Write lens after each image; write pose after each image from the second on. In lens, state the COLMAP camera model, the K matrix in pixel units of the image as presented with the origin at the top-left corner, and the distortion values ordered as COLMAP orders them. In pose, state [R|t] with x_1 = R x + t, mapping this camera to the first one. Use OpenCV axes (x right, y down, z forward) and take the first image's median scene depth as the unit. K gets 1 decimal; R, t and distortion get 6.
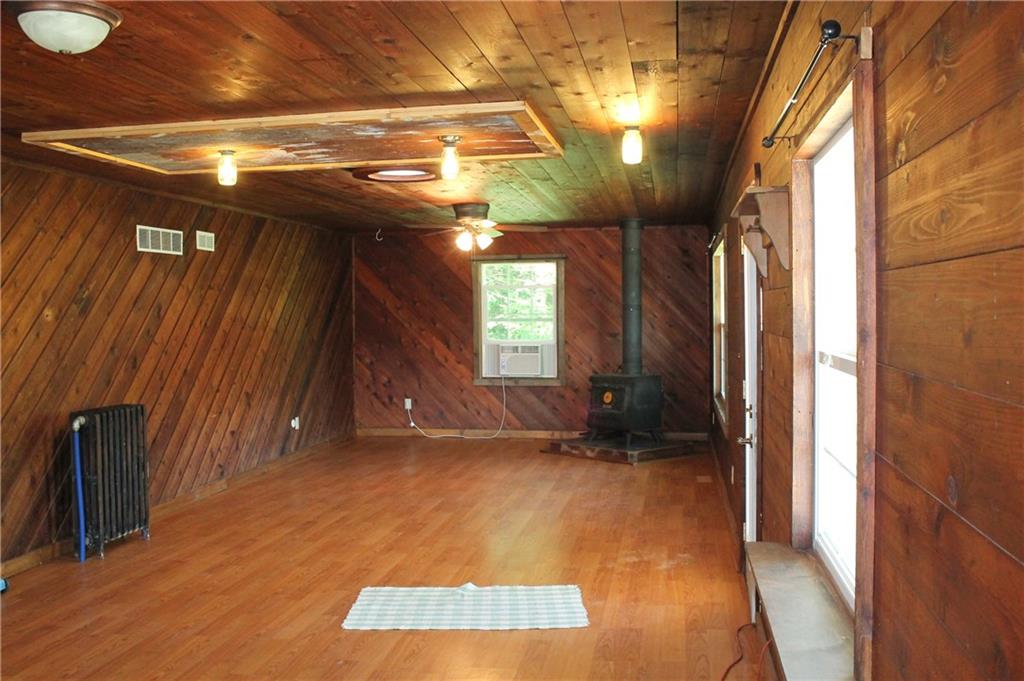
lens RADIAL K [[965.1, 0, 512.0], [0, 965.1, 340.5], [0, 0, 1]] dist [-0.000018, 0.001566]
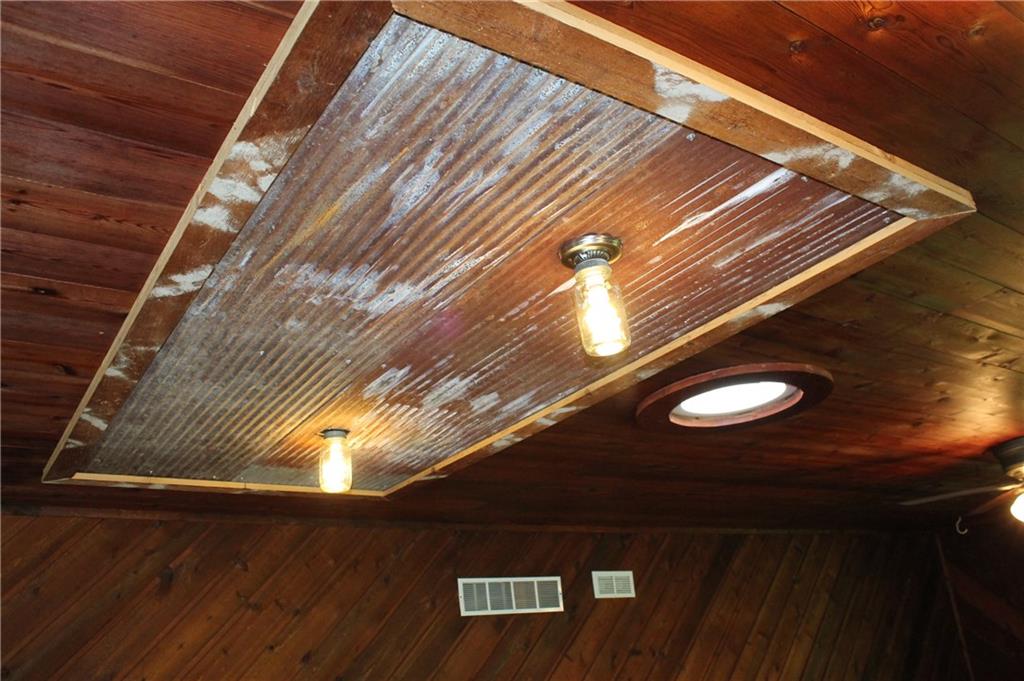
lens RADIAL K [[886.3, 0, 527.5], [0, 886.3, 337.9], [0, 0, 1]] dist [-0.164822, 0.146510]
pose [[0.703835, -0.315701, -0.636357, 0.066613], [0.064517, 0.920525, -0.385320, -0.021692], [0.707428, 0.230146, 0.668266, 0.375855]]
